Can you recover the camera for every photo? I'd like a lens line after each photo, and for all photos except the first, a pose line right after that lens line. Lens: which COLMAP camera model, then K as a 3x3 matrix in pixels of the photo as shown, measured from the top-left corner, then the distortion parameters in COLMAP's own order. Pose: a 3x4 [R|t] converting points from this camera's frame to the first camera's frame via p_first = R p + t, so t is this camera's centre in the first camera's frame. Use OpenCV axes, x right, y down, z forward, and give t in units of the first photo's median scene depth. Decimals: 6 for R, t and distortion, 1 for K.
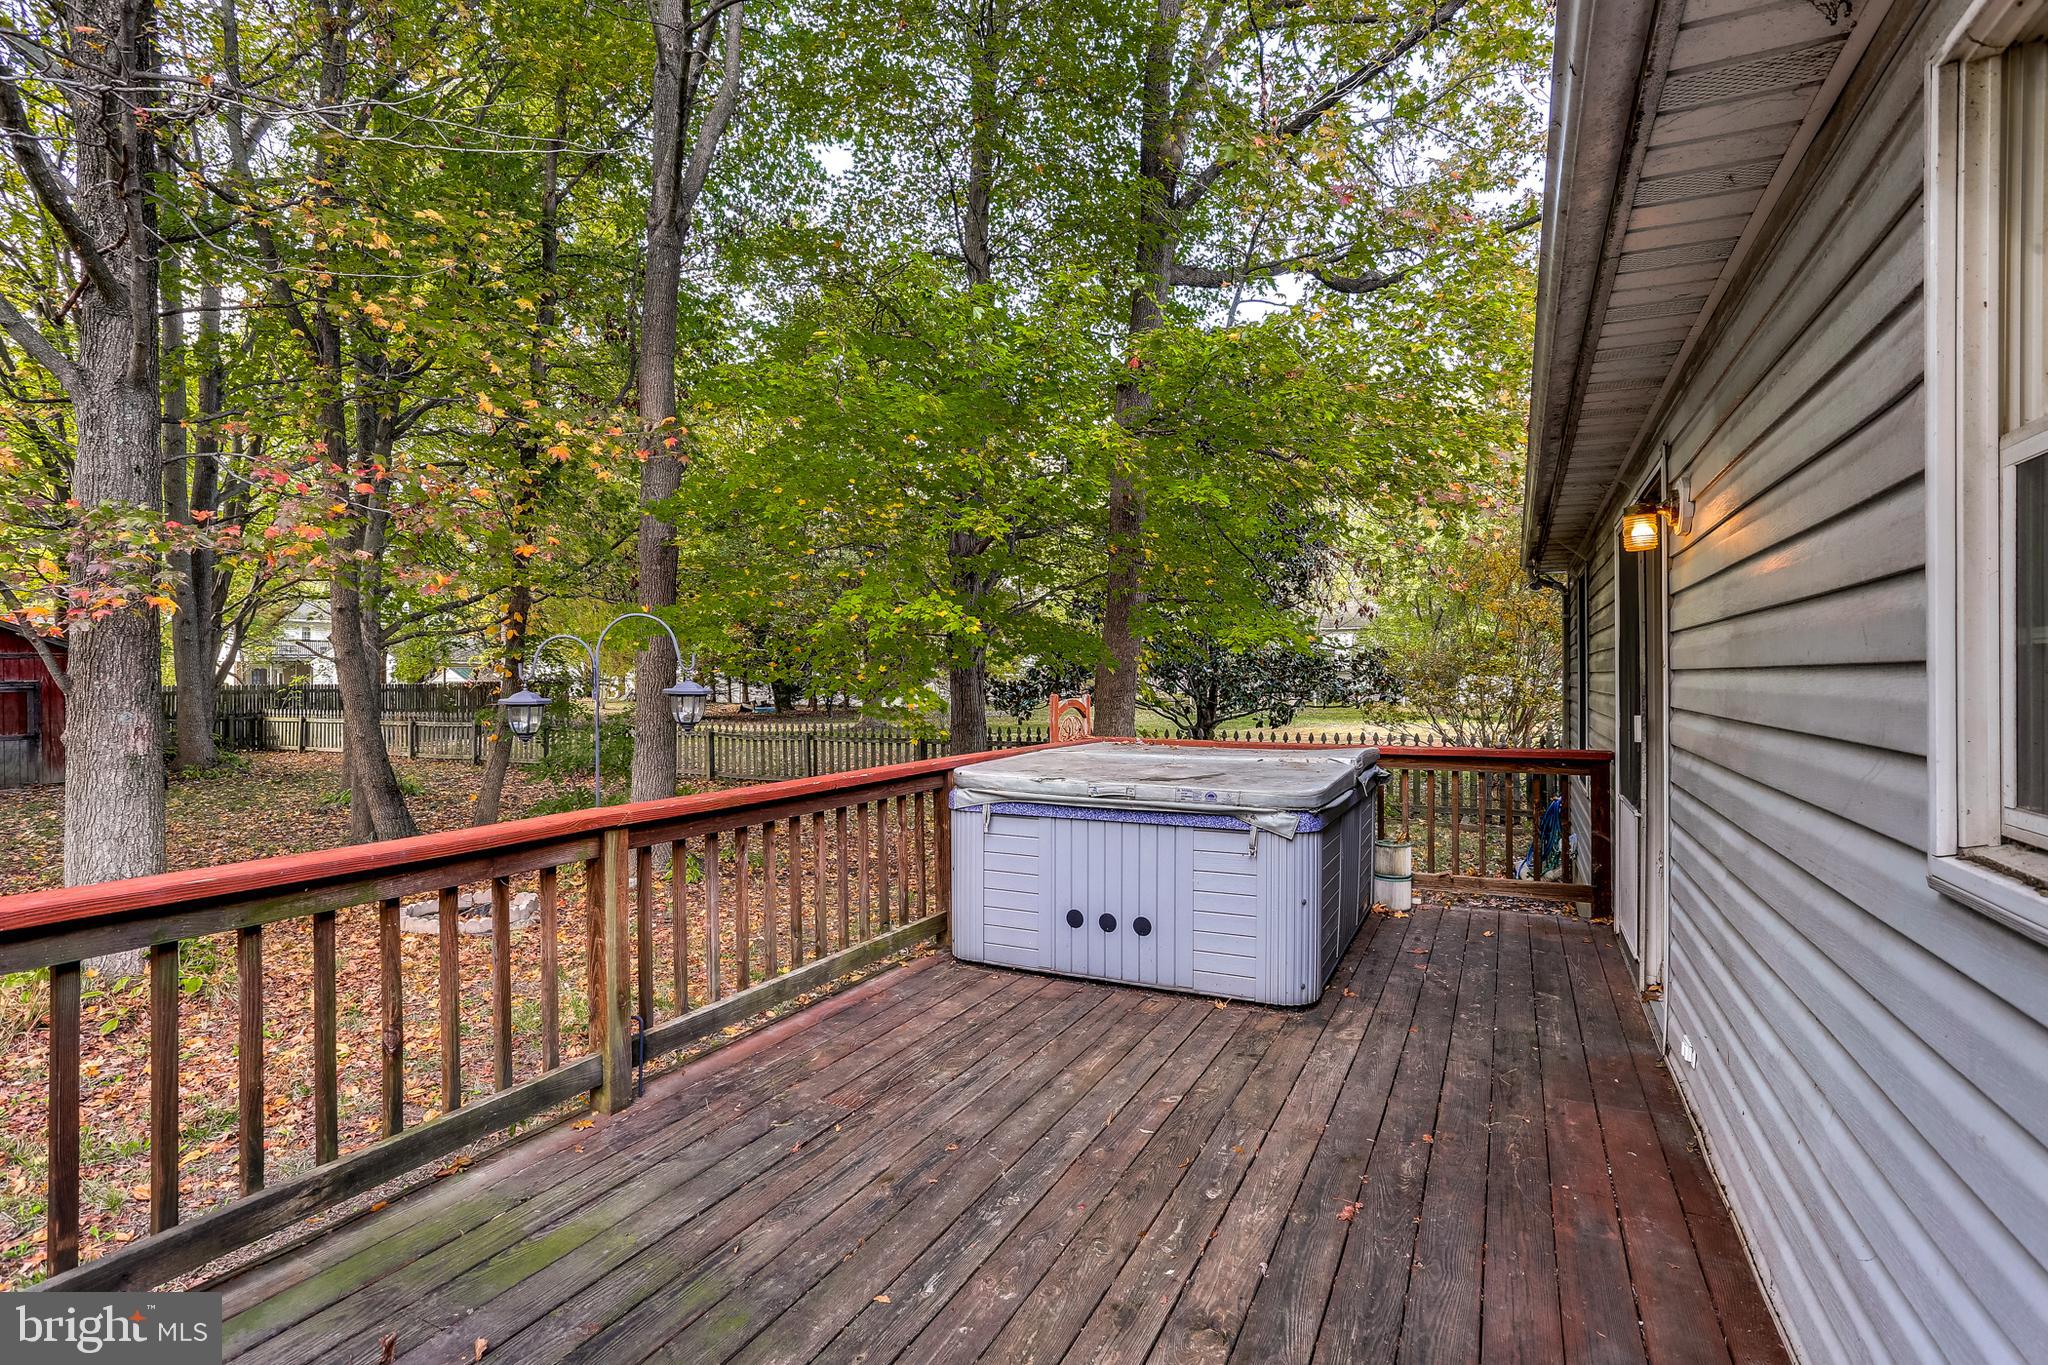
lens RADIAL K [[1009.8, 0, 1009.8], [0, 1009.8, 685.8], [0, 0, 1]] dist [-0.066806, 0.045382]
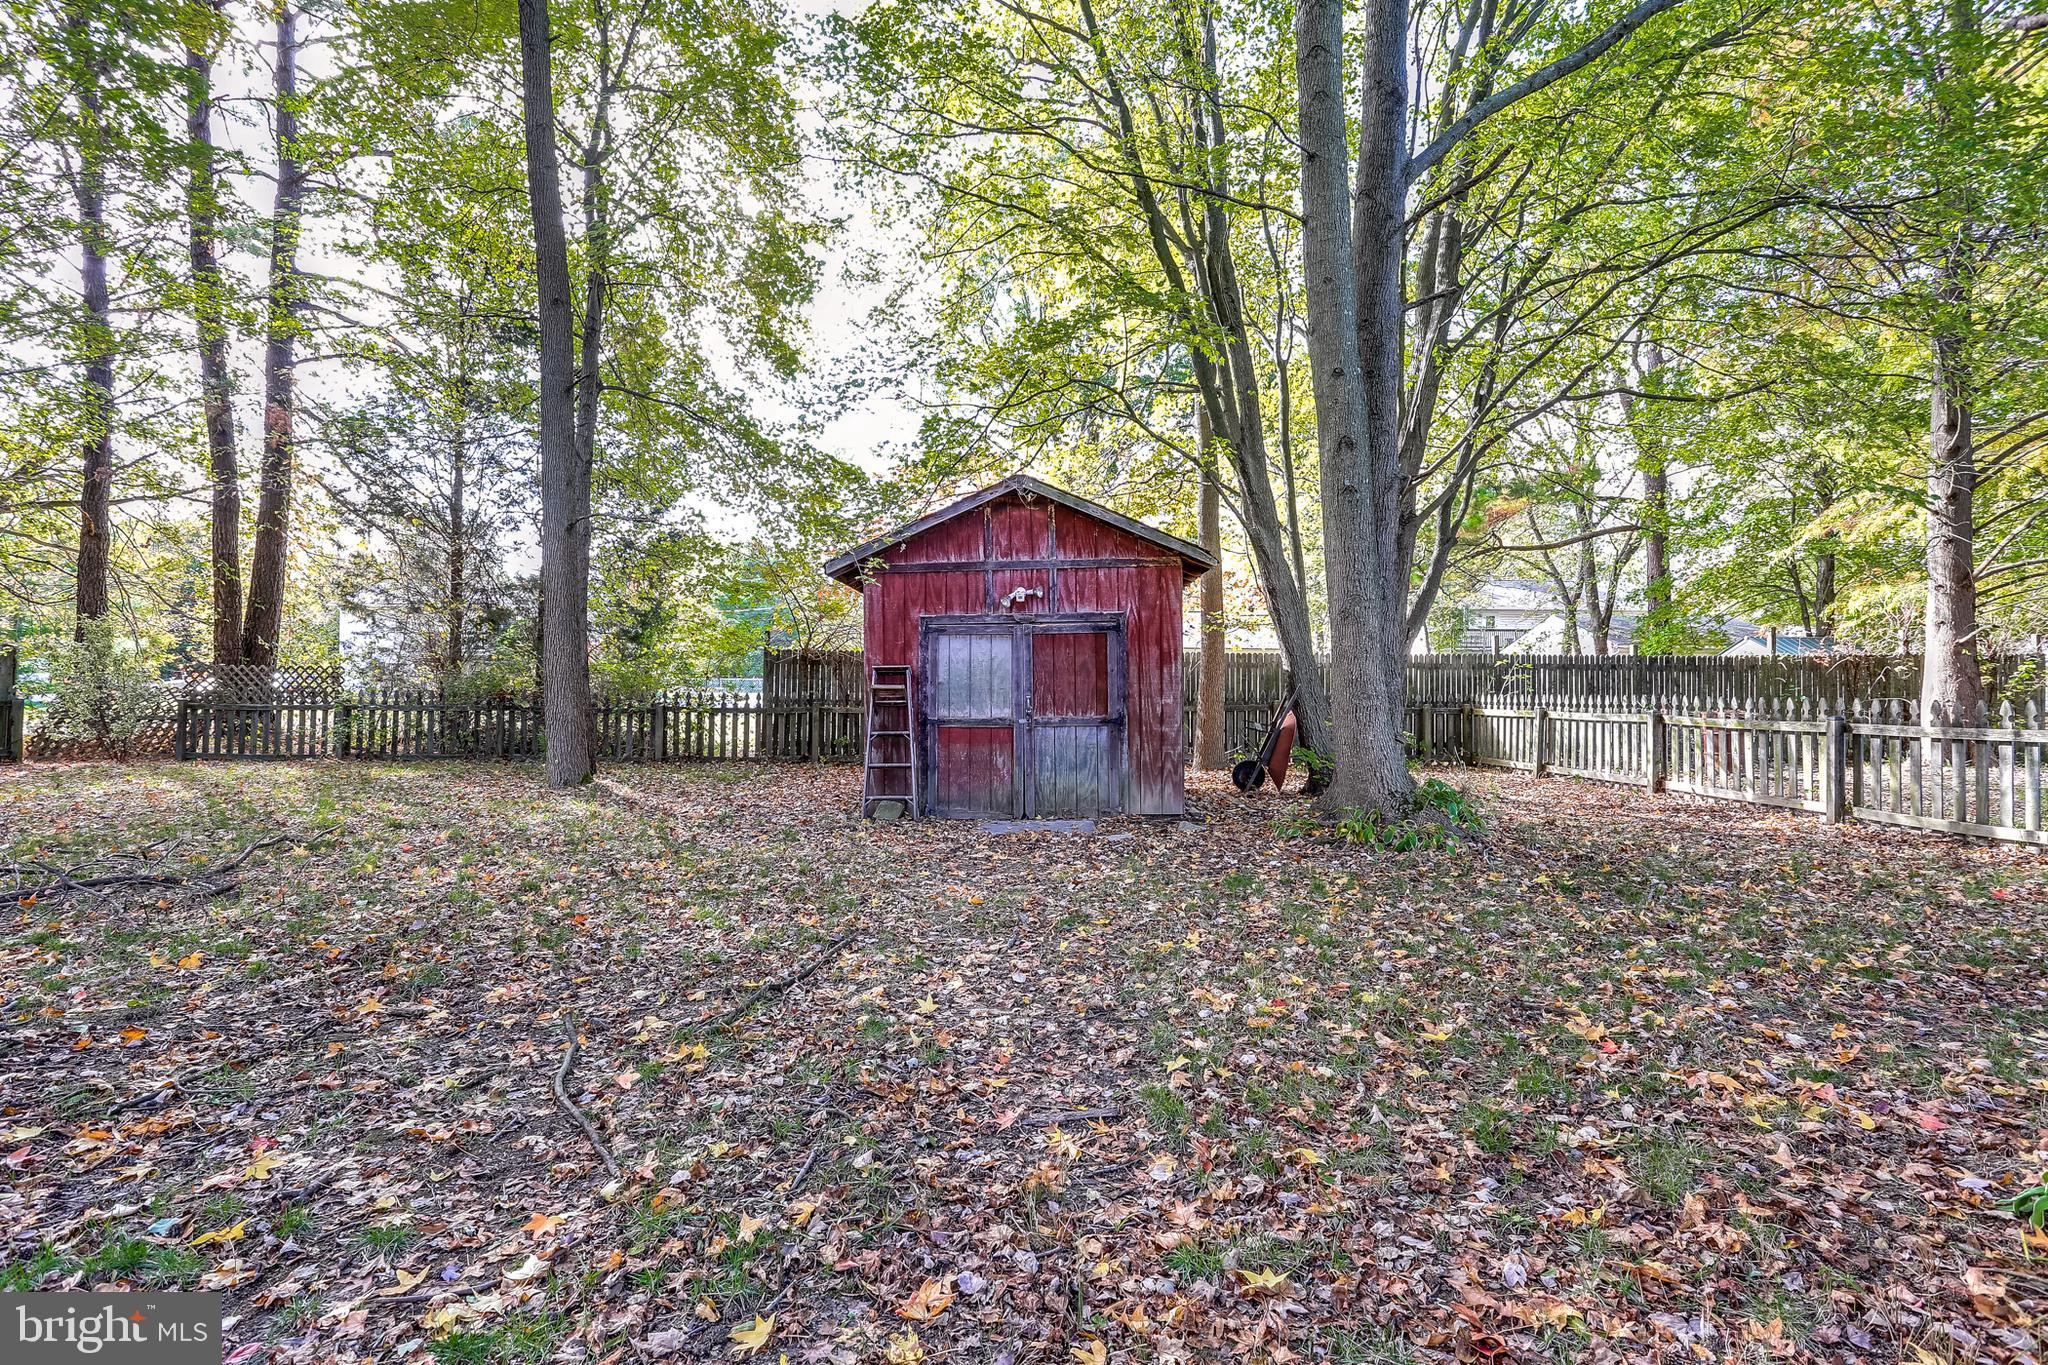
lens RADIAL K [[1009.8, 0, 1009.8], [0, 1009.8, 685.8], [0, 0, 1]] dist [-0.066806, 0.045382]
pose [[0.503441, -0.004940, -0.864016, -0.470644], [-0.008726, 0.999904, -0.010801, 0.032922], [0.863986, 0.012977, 0.503349, 0.573903]]
